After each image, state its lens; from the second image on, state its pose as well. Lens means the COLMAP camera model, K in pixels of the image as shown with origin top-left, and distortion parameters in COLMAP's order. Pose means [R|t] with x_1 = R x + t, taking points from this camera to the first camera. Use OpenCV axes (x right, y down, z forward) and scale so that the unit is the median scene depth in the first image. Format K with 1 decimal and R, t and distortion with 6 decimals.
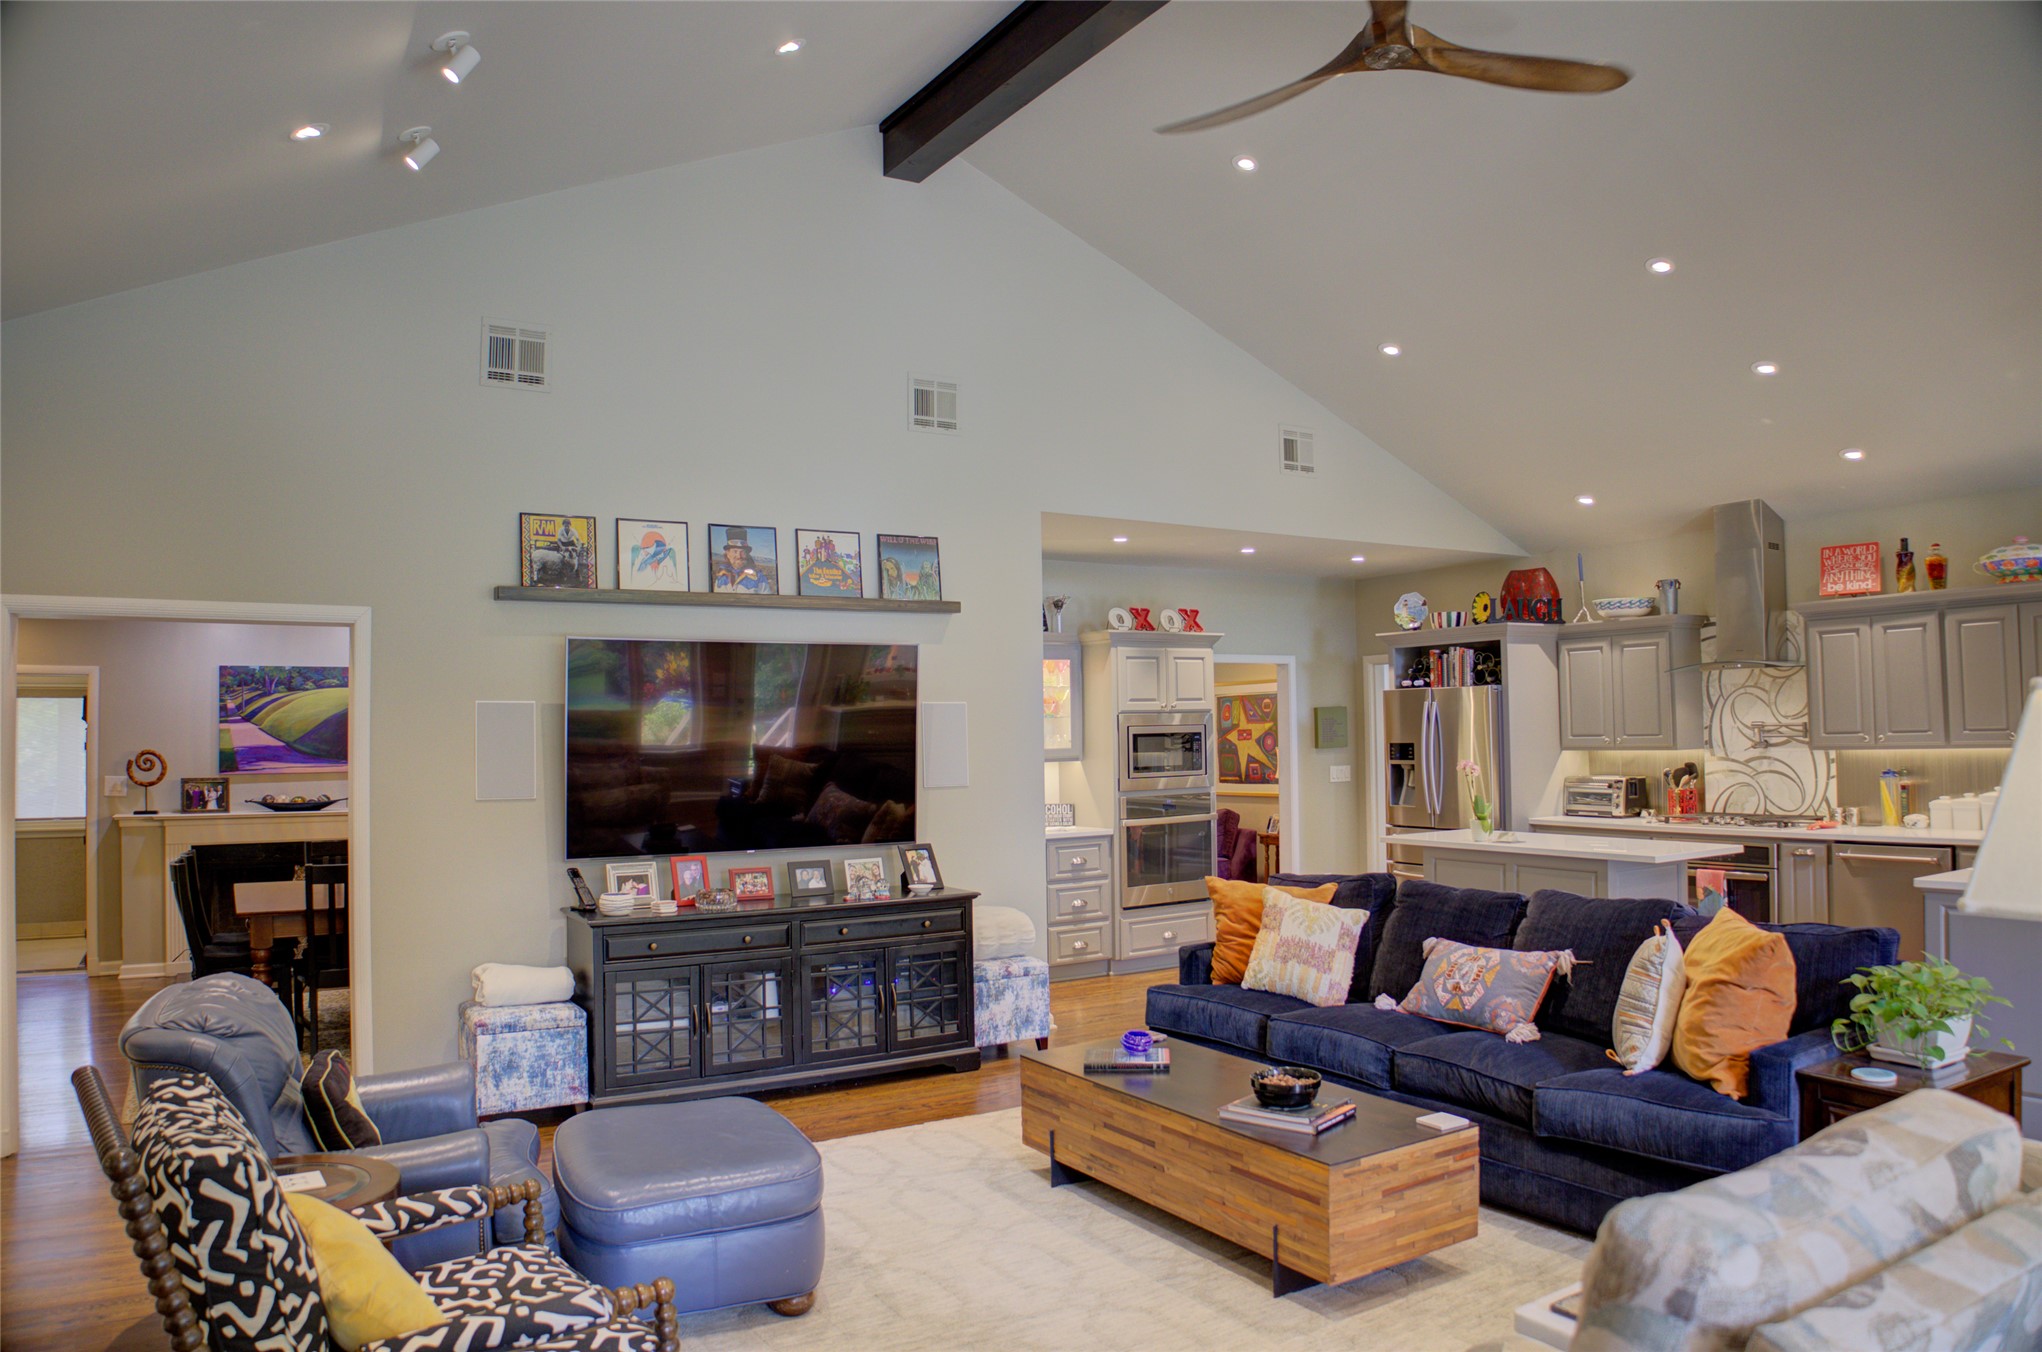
lens RADIAL K [[1385.9, 0, 1042.3], [0, 1385.9, 678.5], [0, 0, 1]] dist [-0.129346, 0.044427]
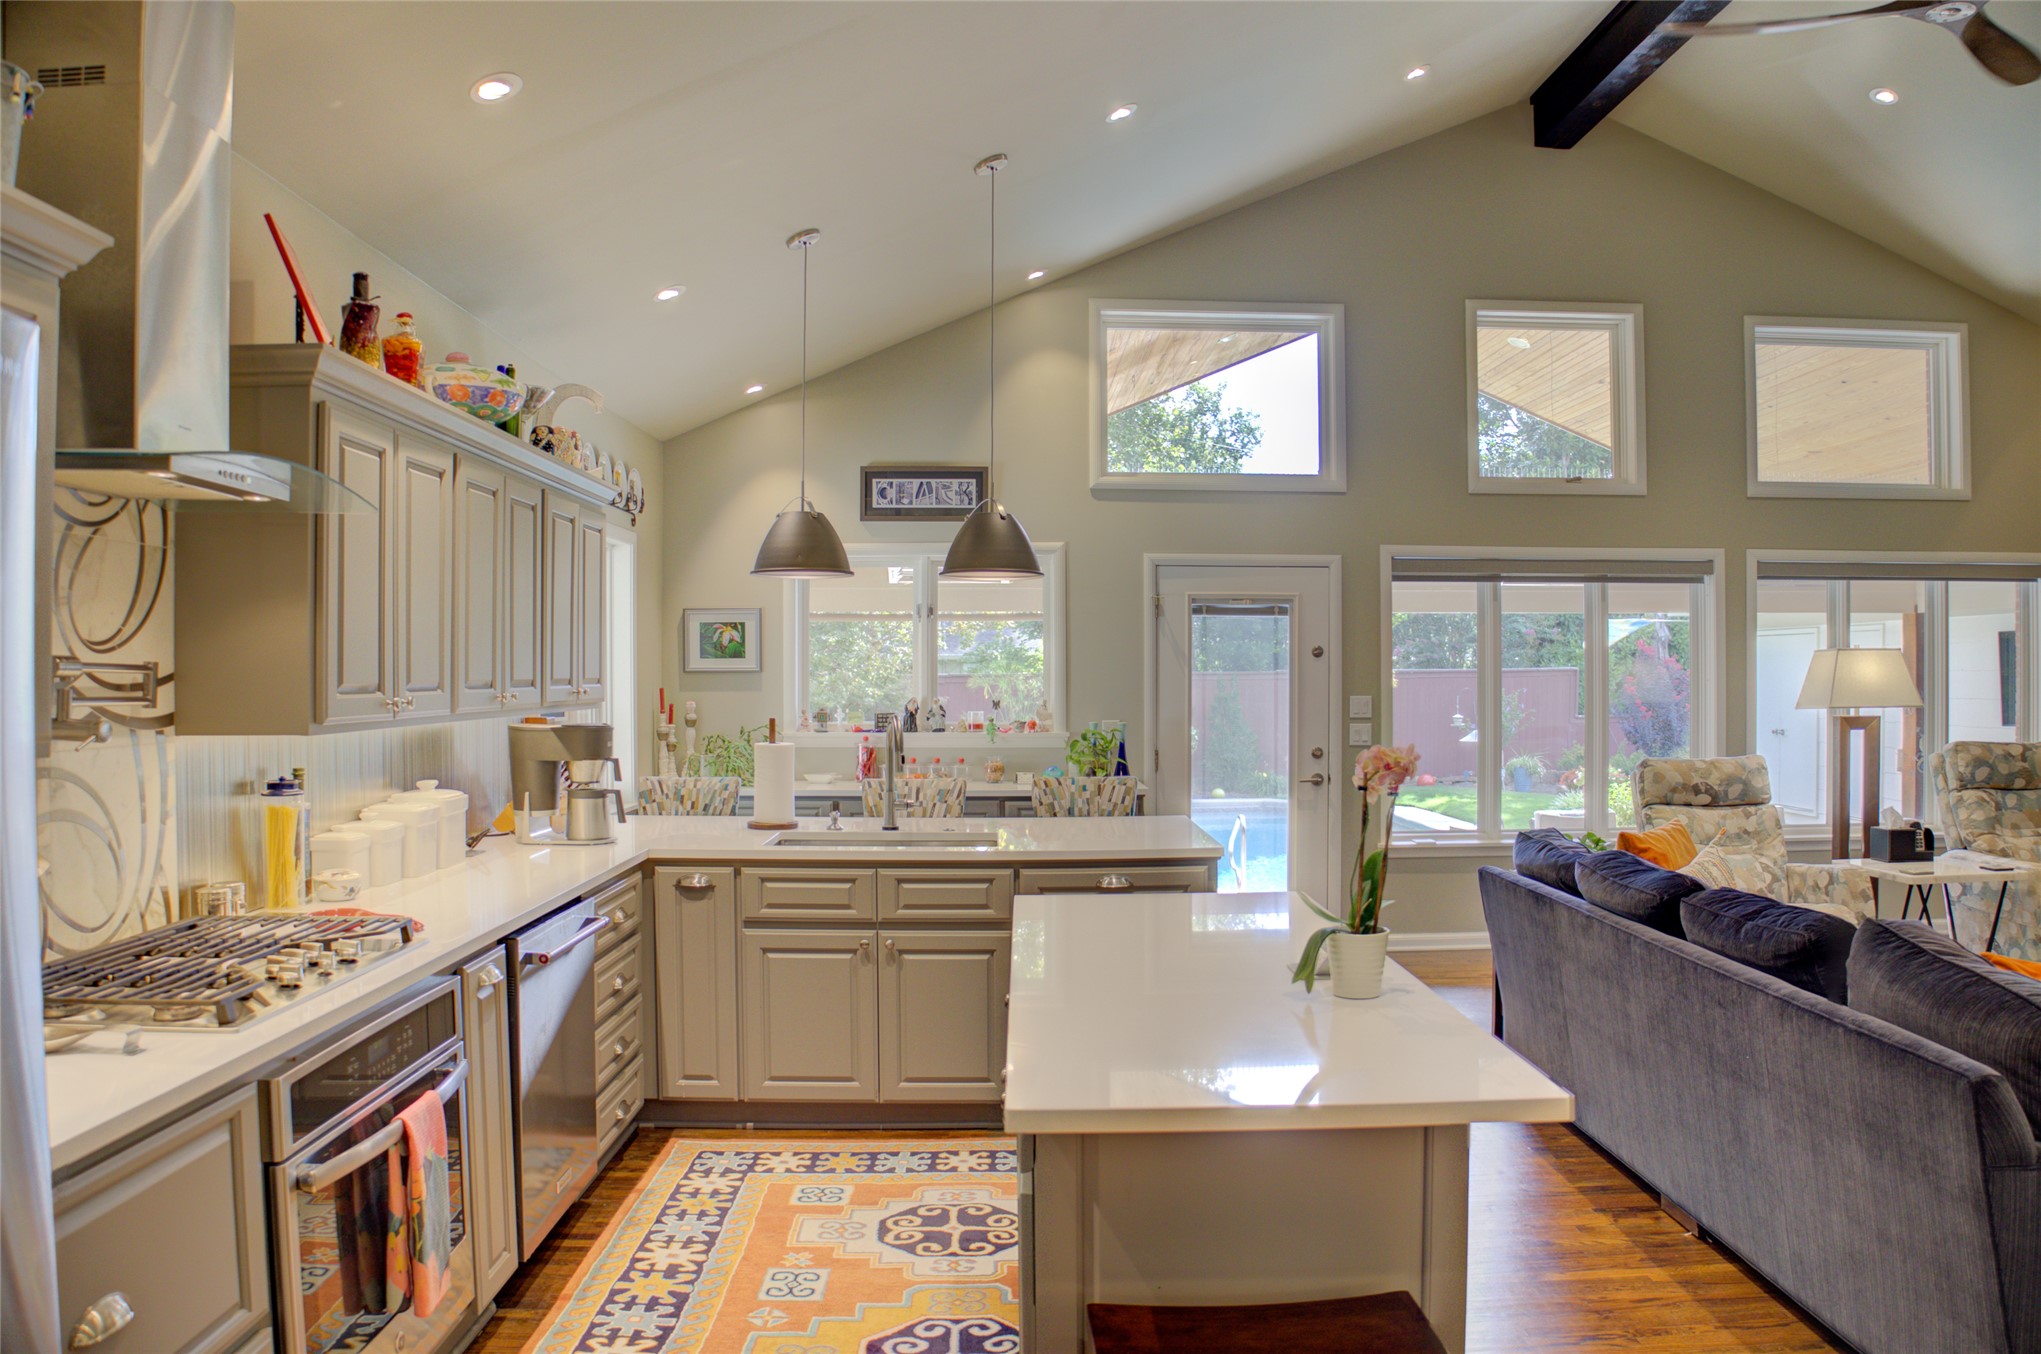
lens RADIAL K [[1415.1, 0, 1024.0], [0, 1415.1, 691.1], [0, 0, 1]] dist [-0.127116, 0.047472]
pose [[-0.859459, 0.016585, 0.510936, 0.181389], [-0.000586, 0.999441, -0.033429, 0.048848], [-0.511205, -0.029030, -0.858969, 1.112414]]
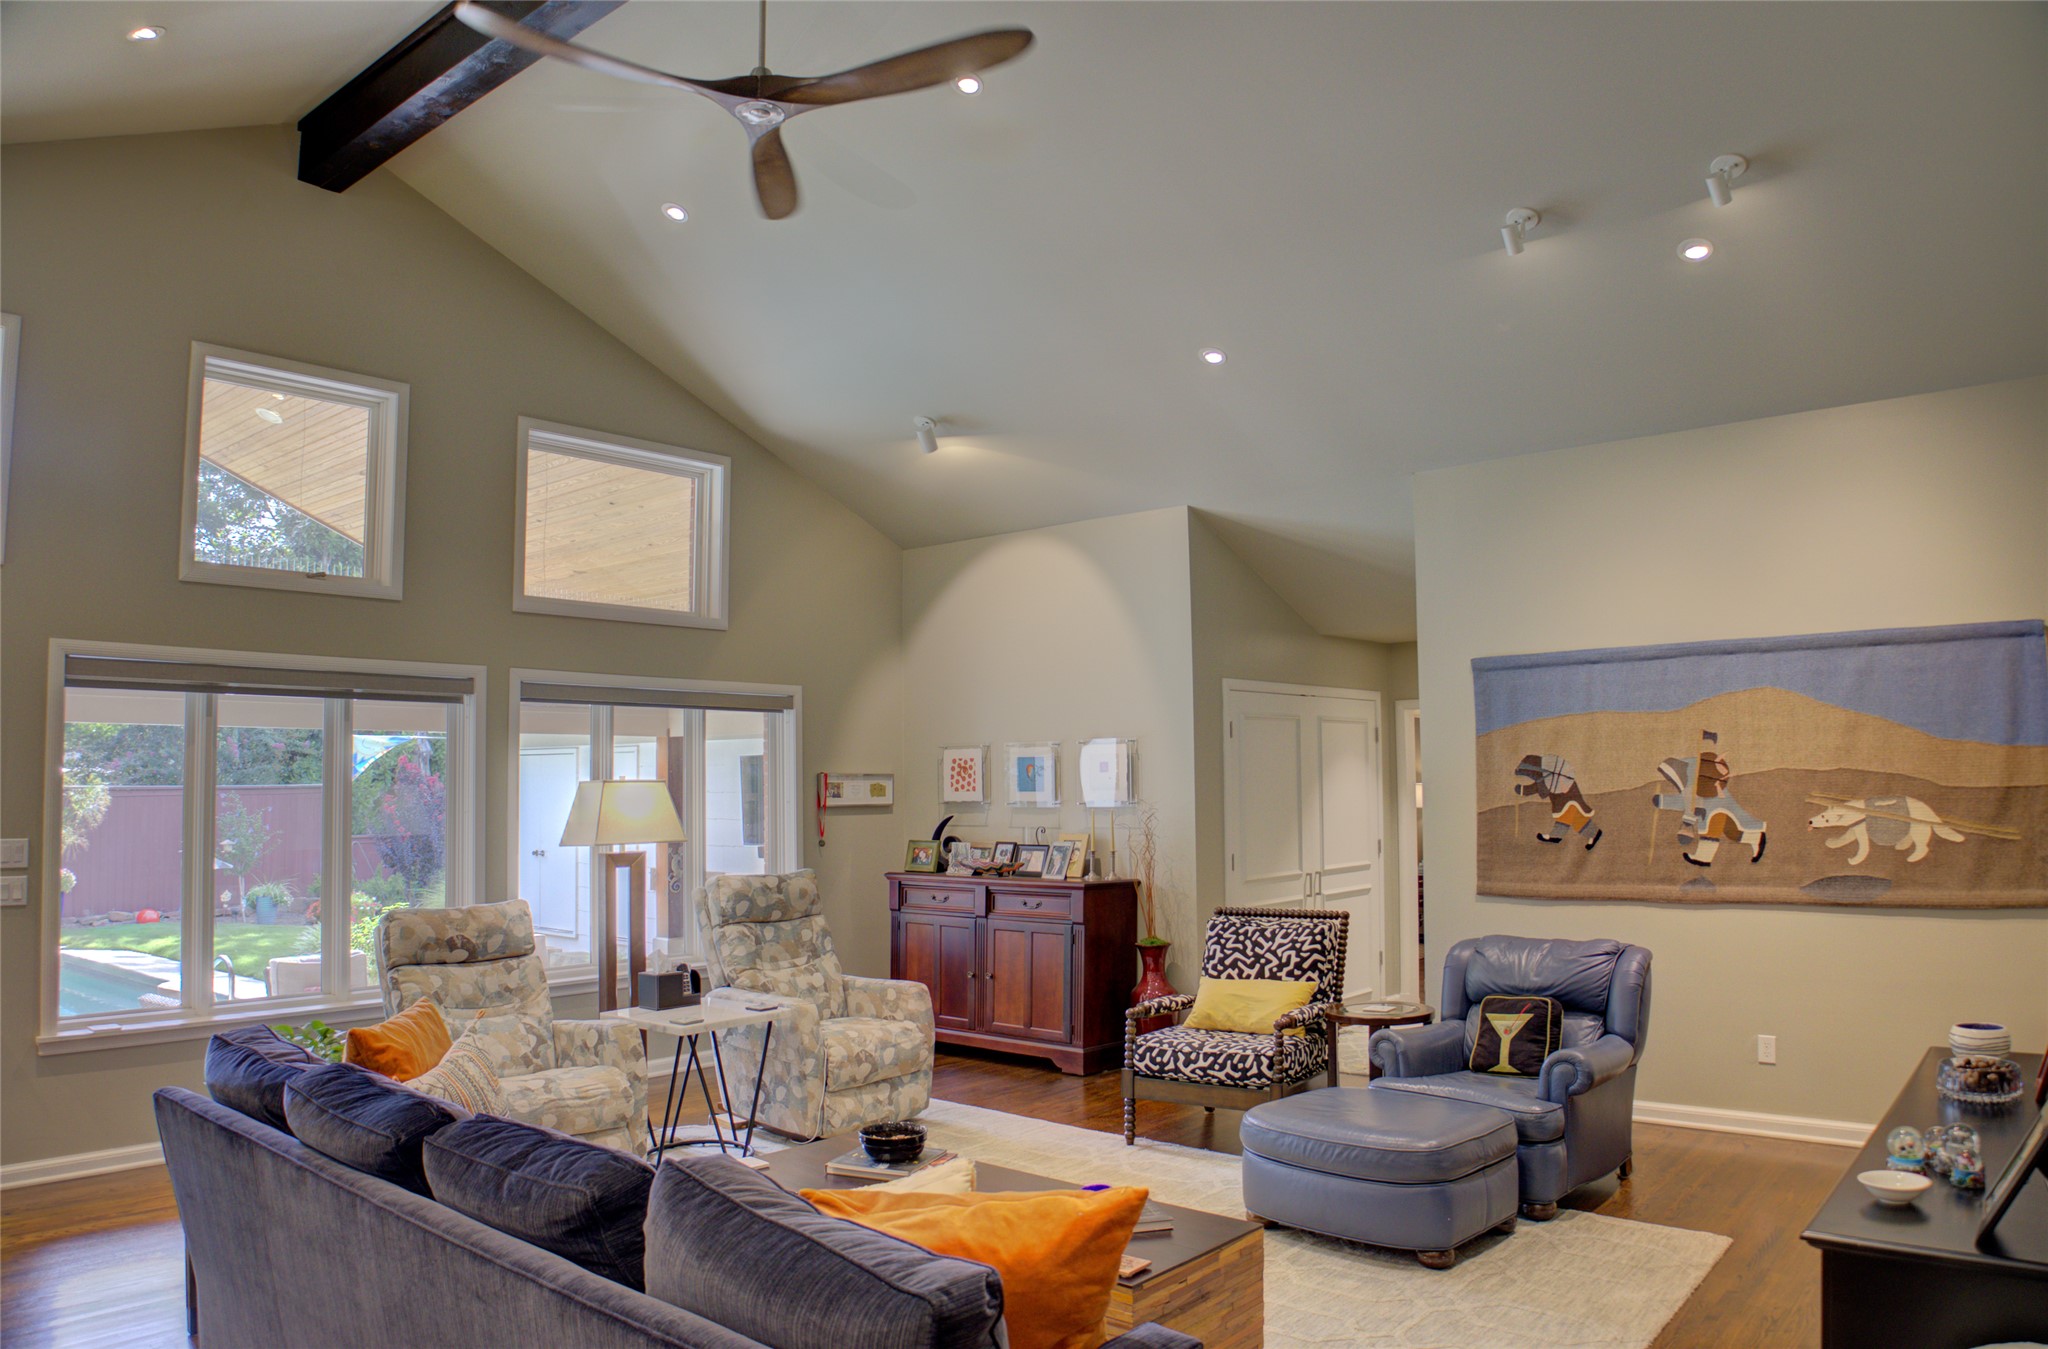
lens RADIAL K [[1419.9, 0, 1027.5], [0, 1419.9, 688.7], [0, 0, 1]] dist [-0.127116, 0.047472]
pose [[-0.953741, 0.006602, -0.300557, 0.187145], [0.037752, 0.994475, -0.097954, 0.031393], [0.298250, -0.104770, -0.948720, 0.984670]]
